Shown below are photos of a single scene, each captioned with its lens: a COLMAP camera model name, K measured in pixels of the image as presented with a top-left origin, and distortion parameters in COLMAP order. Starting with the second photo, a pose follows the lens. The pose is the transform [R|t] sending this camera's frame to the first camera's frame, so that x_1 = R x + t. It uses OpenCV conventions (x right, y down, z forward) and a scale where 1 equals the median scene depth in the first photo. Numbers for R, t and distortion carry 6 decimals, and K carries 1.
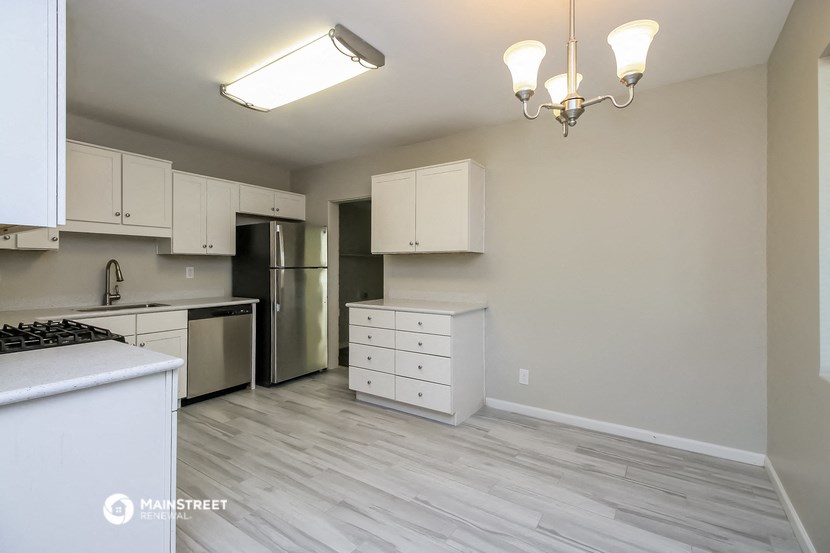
lens RADIAL K [[370.6, 0, 412.9], [0, 370.6, 265.3], [0, 0, 1]] dist [0.003257, 0.000204]
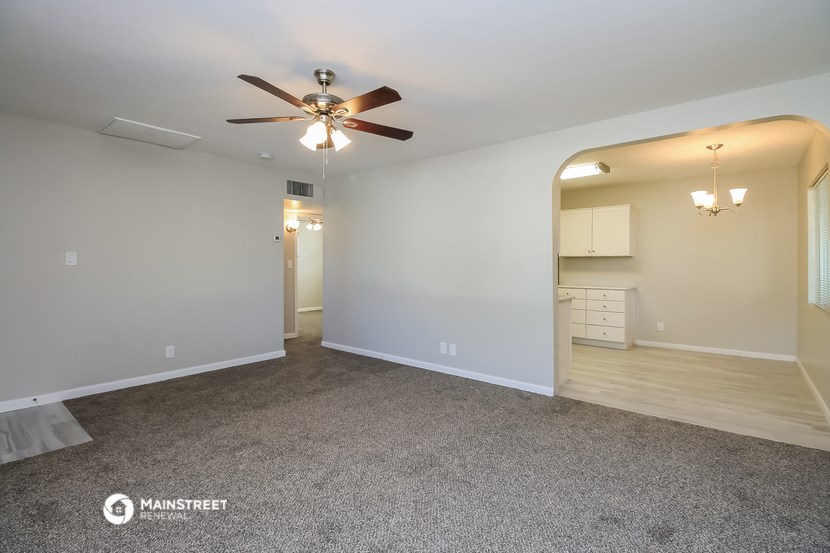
lens RADIAL K [[403.0, 0, 417.1], [0, 403.0, 264.1], [0, 0, 1]] dist [-0.002774, -0.000688]
pose [[0.997697, 0.000886, -0.067823, -0.690982], [-0.000691, 0.999996, 0.002892, -0.002908], [0.067825, -0.002839, 0.997693, -0.946391]]
